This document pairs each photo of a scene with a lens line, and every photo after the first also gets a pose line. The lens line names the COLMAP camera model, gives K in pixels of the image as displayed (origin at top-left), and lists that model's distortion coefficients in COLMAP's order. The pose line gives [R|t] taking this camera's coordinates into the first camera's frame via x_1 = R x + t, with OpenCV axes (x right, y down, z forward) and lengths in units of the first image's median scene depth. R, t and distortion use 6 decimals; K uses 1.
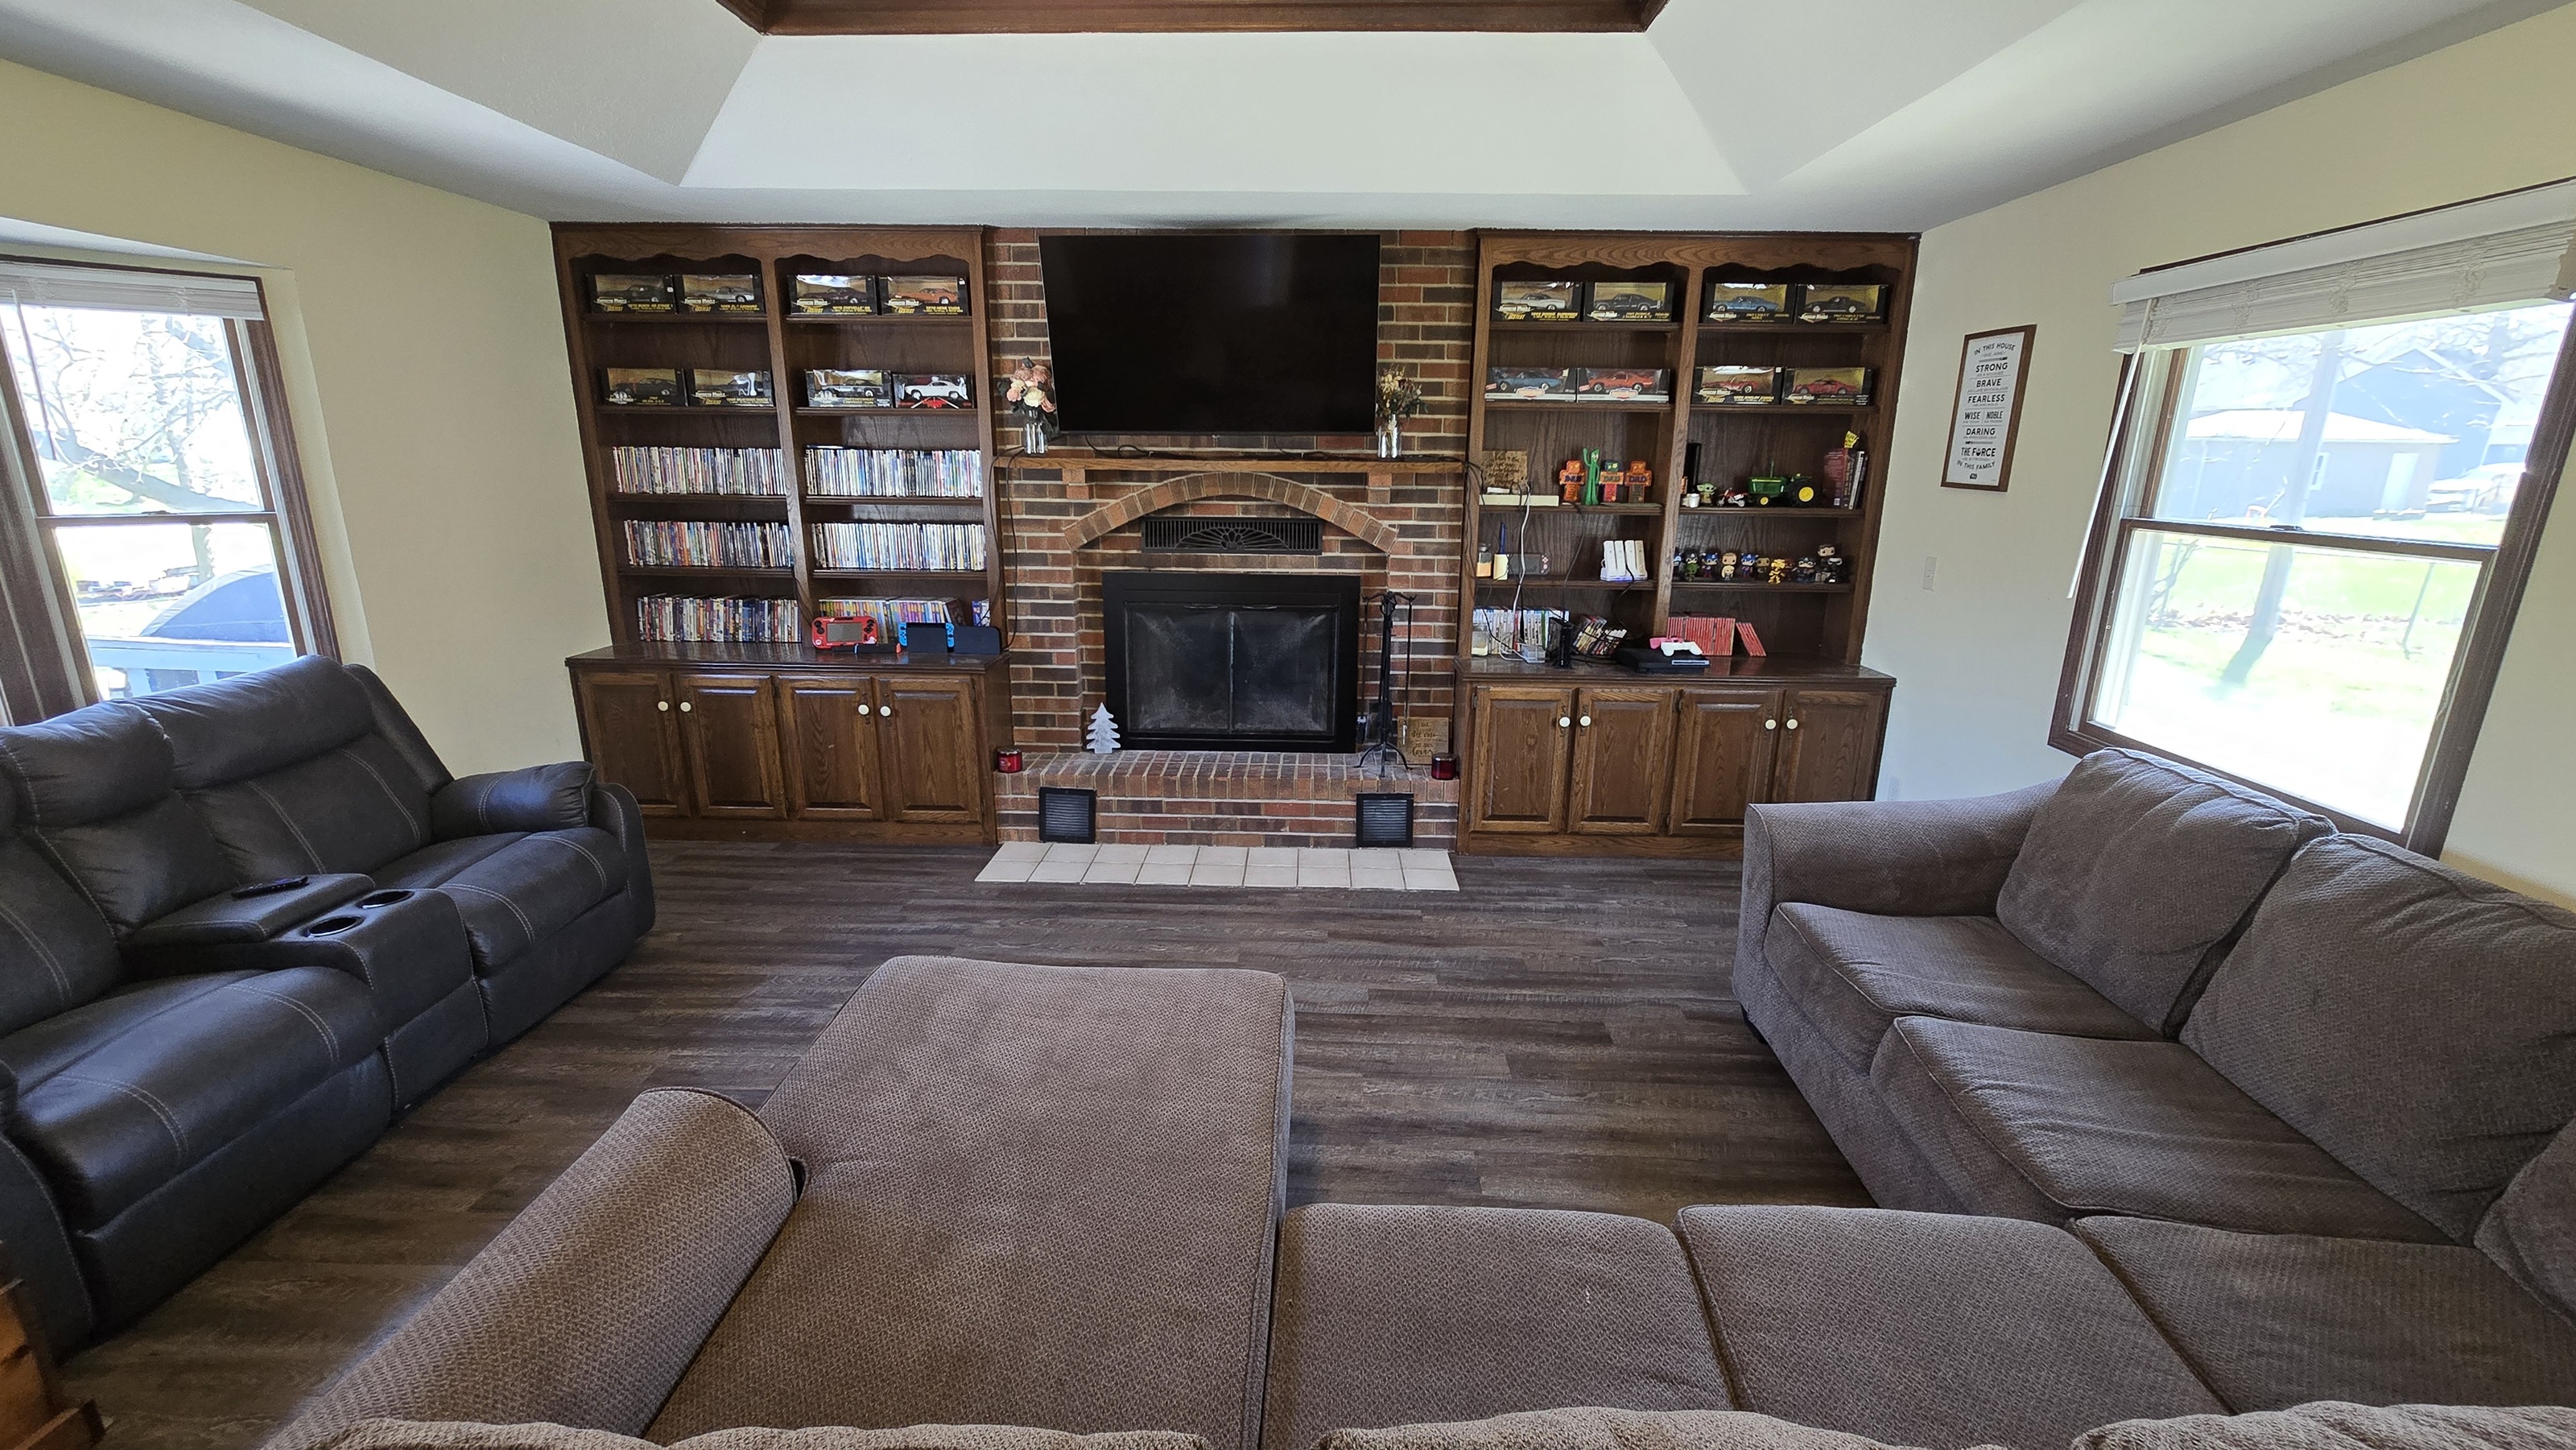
lens RADIAL K [[1050.0, 0, 1296.7], [0, 1050.0, 719.8], [0, 0, 1]] dist [-0.003475, 0.000537]
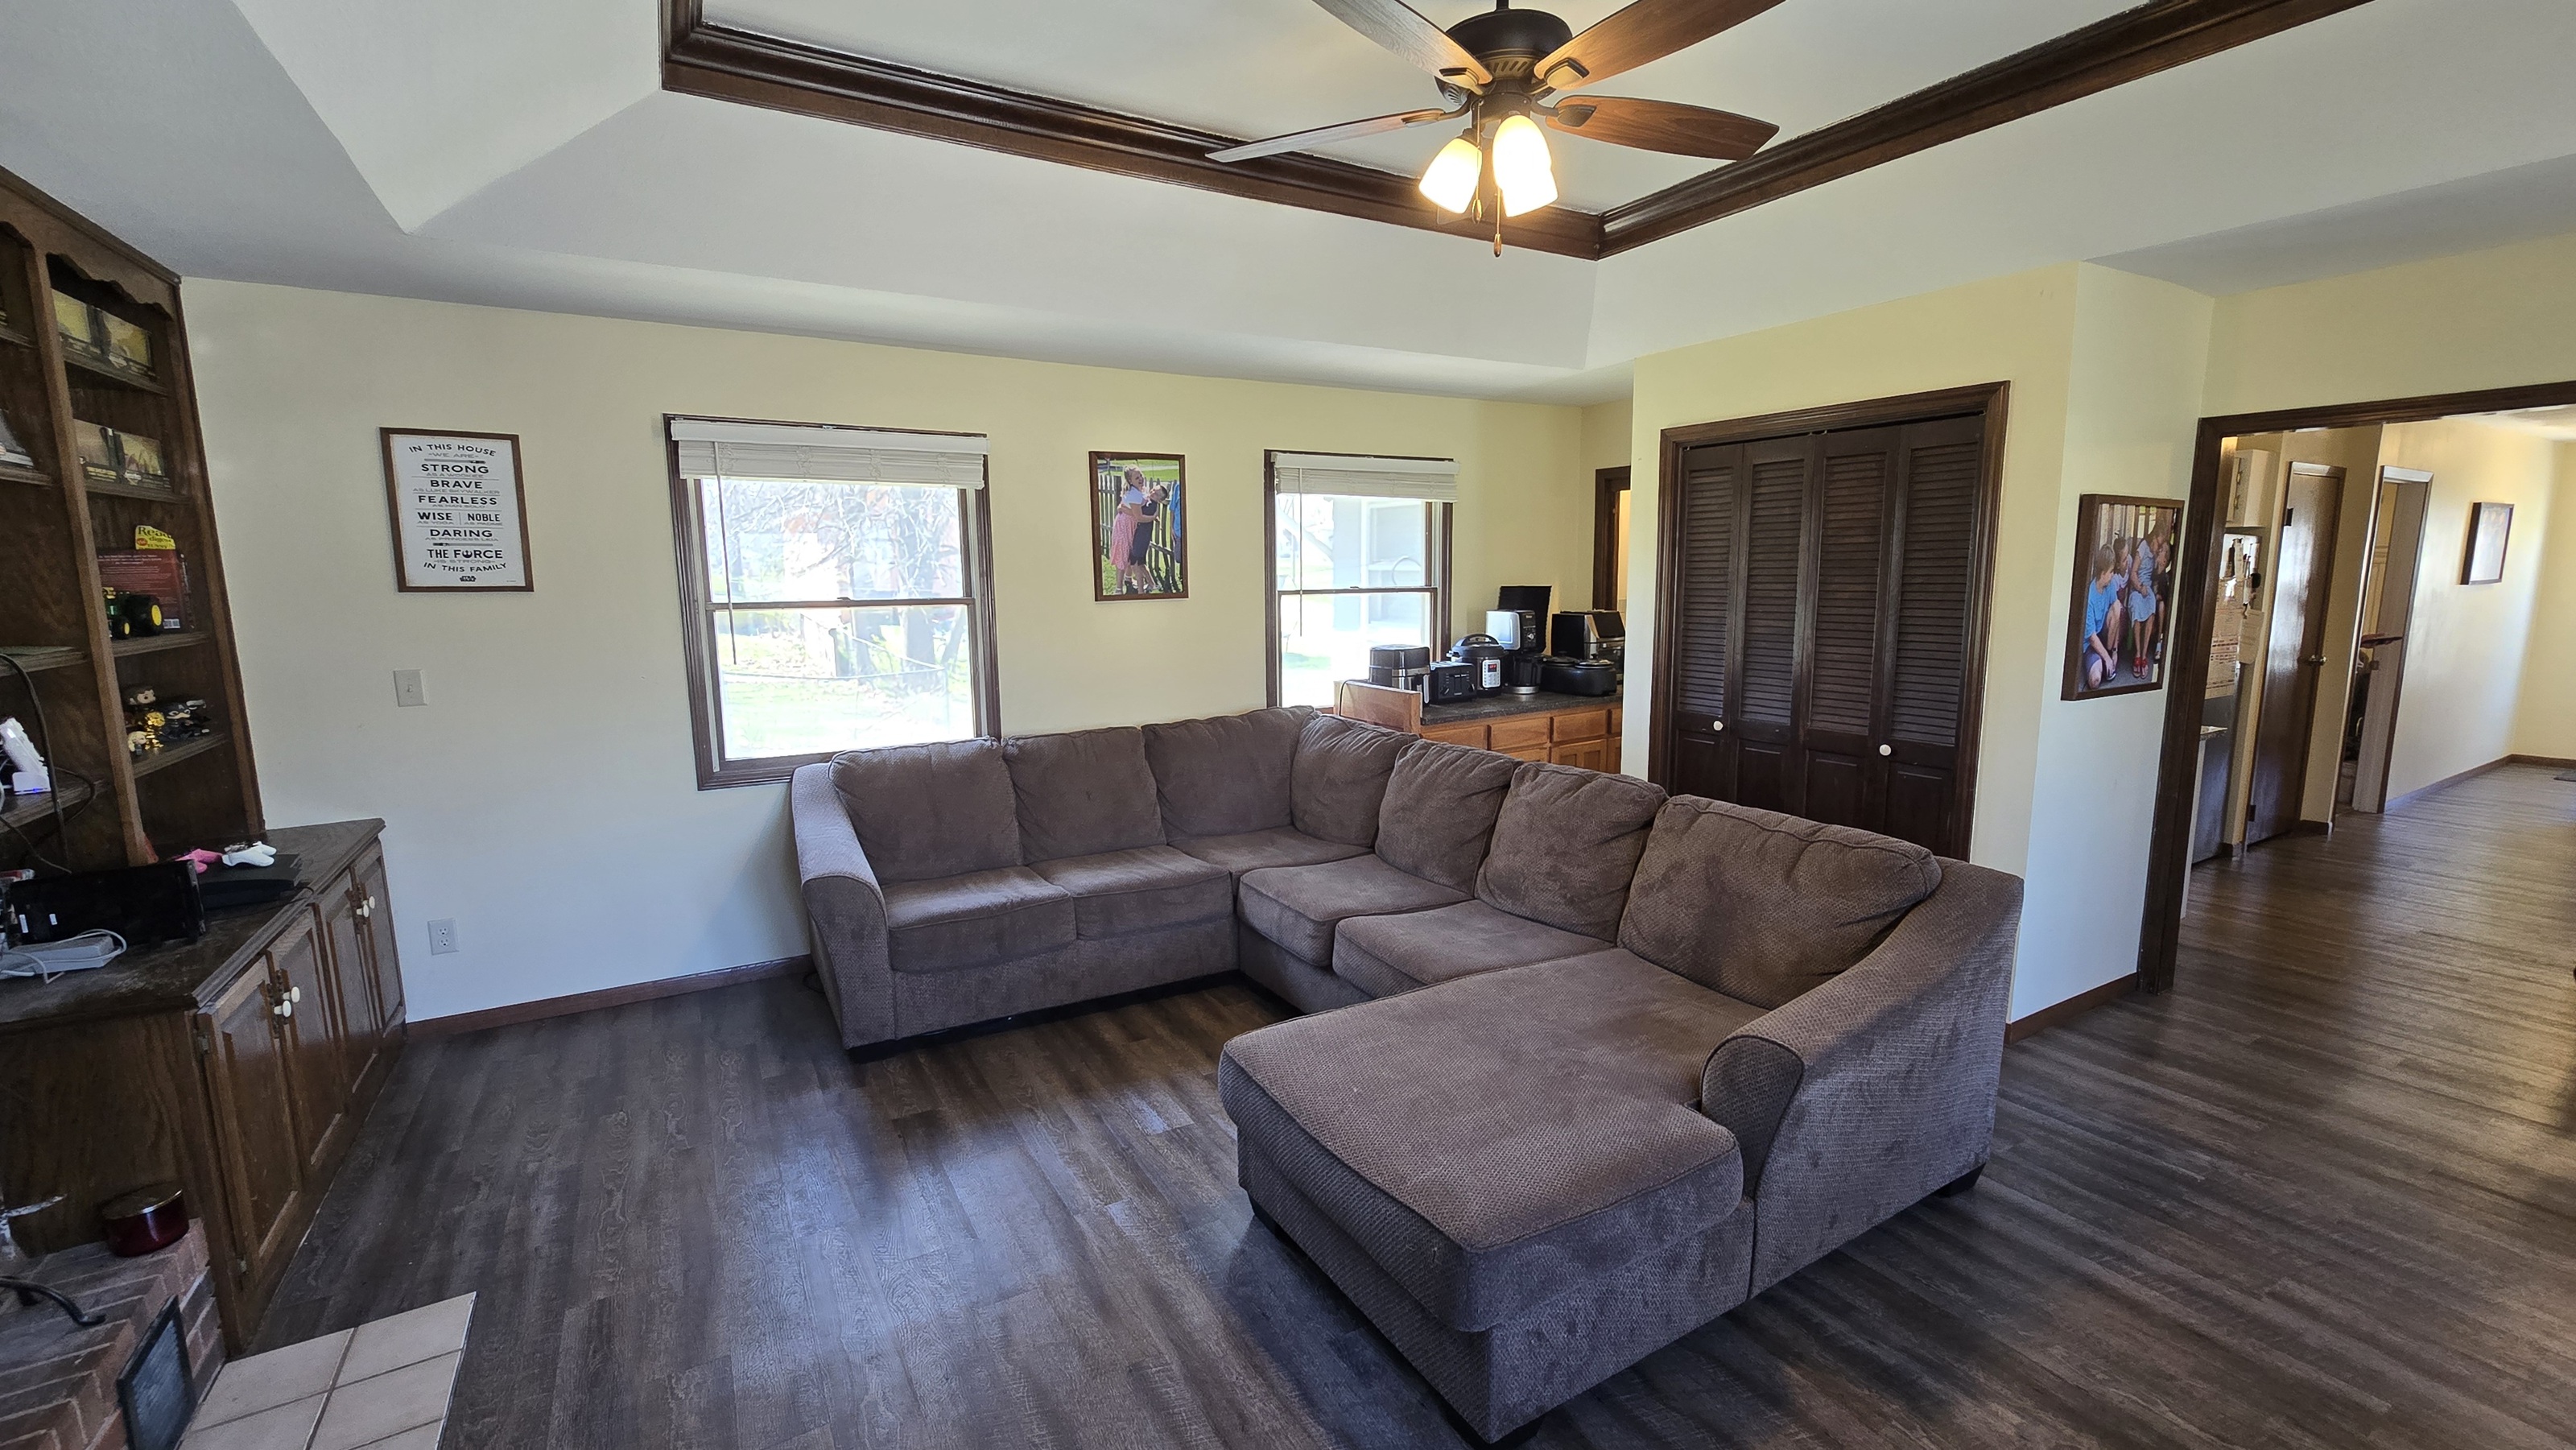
lens RADIAL K [[1050.0, 0, 1293.5], [0, 1050.0, 719.7], [0, 0, 1]] dist [-0.003475, 0.000537]
pose [[-0.534282, -0.131741, 0.834978, -0.496125], [0.210494, 0.935930, 0.282359, -0.190582], [-0.818679, 0.326617, -0.472320, 0.748326]]
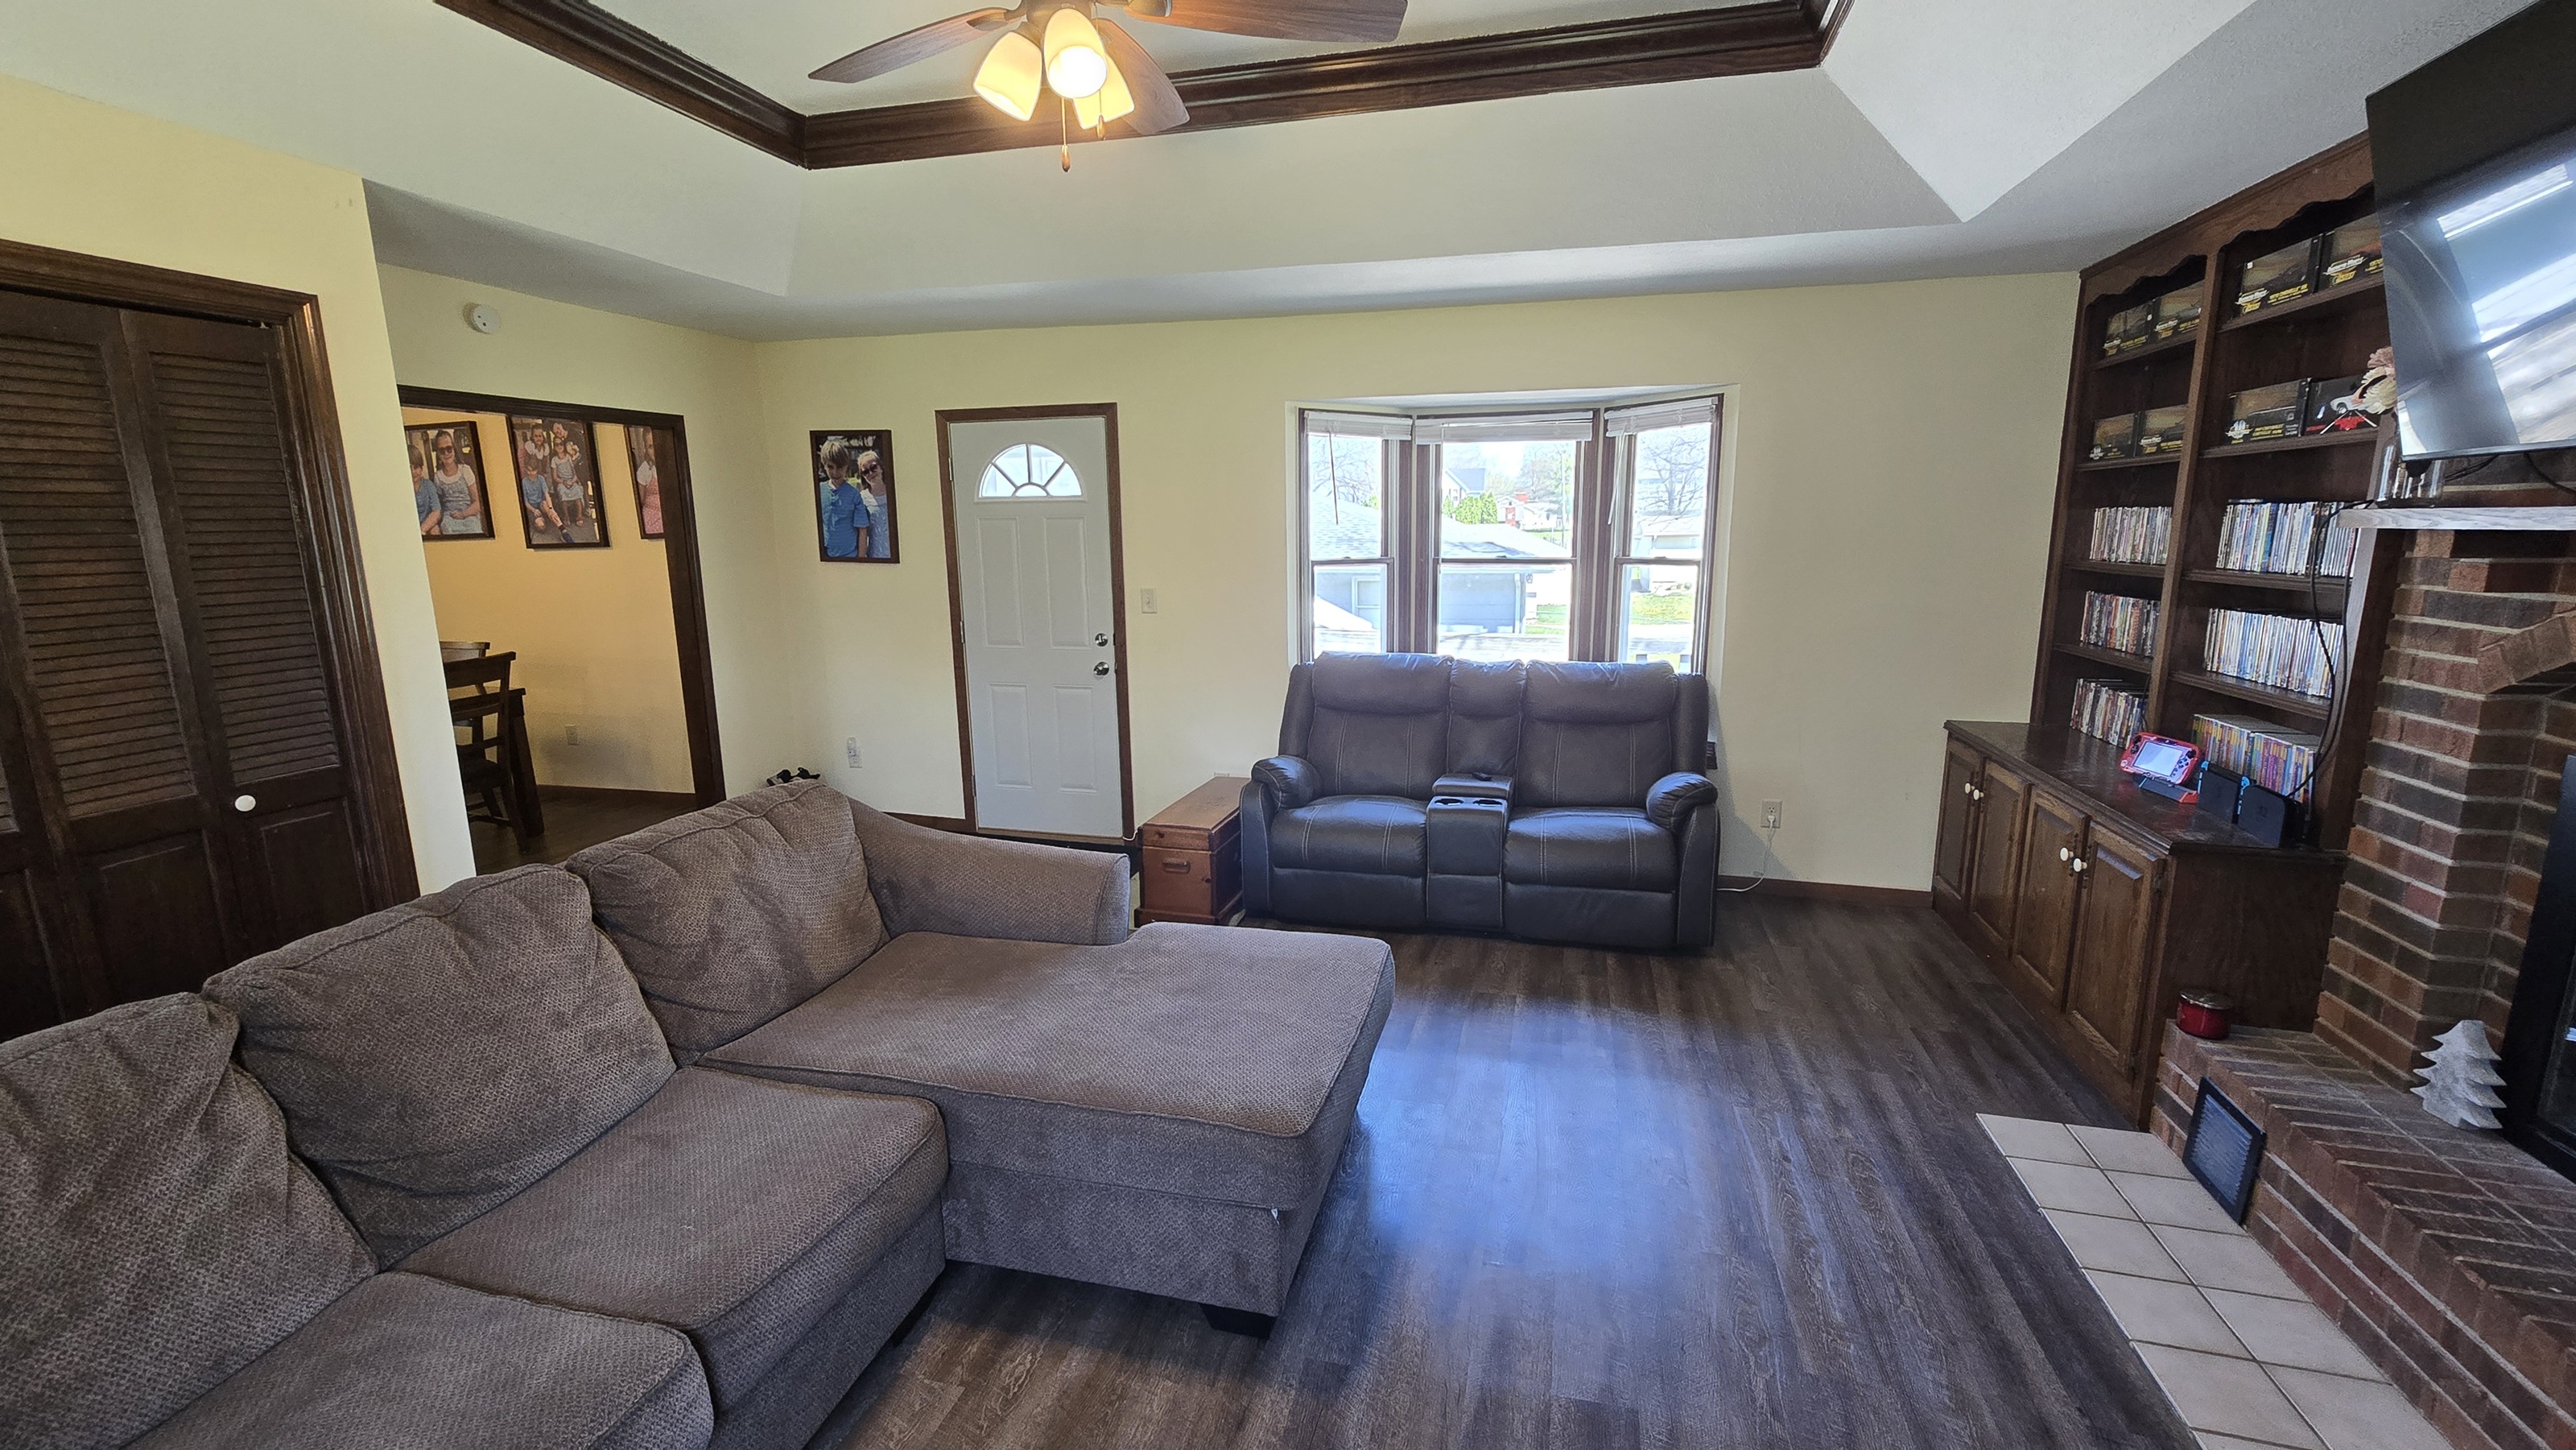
lens RADIAL K [[1050.0, 0, 1293.6], [0, 1050.0, 725.2], [0, 0, 1]] dist [-0.003475, 0.000537]
pose [[-0.232192, 0.170624, -0.957588, 0.394824], [-0.237554, 0.944734, 0.225934, -0.131357], [0.943215, 0.279939, -0.178827, 0.591008]]
